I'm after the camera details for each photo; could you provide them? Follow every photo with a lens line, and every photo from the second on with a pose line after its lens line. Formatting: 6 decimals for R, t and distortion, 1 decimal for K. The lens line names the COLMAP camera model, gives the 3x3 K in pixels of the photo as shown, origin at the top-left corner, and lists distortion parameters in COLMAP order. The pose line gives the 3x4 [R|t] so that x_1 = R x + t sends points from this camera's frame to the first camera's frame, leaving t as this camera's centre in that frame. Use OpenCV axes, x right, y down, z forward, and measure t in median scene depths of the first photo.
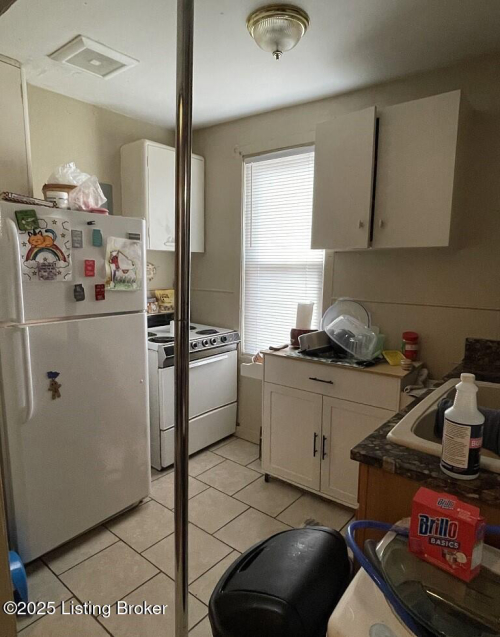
lens RADIAL K [[396.9, 0, 249.4], [0, 396.9, 322.1], [0, 0, 1]] dist [0.001195, -0.000071]
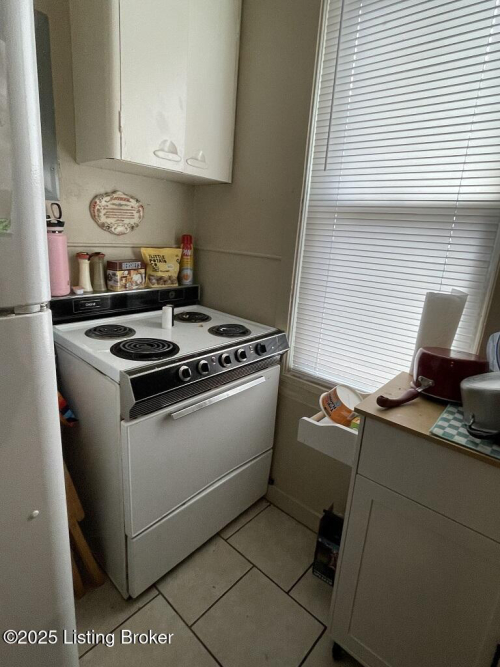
lens RADIAL K [[361.5, 0, 248.0], [0, 361.5, 332.6], [0, 0, 1]] dist [0.020108, -0.000404]
pose [[0.997130, 0.065196, -0.038474, -0.060679], [-0.059590, 0.989424, 0.132245, -0.039120], [0.046689, -0.129573, 0.990470, 0.499415]]
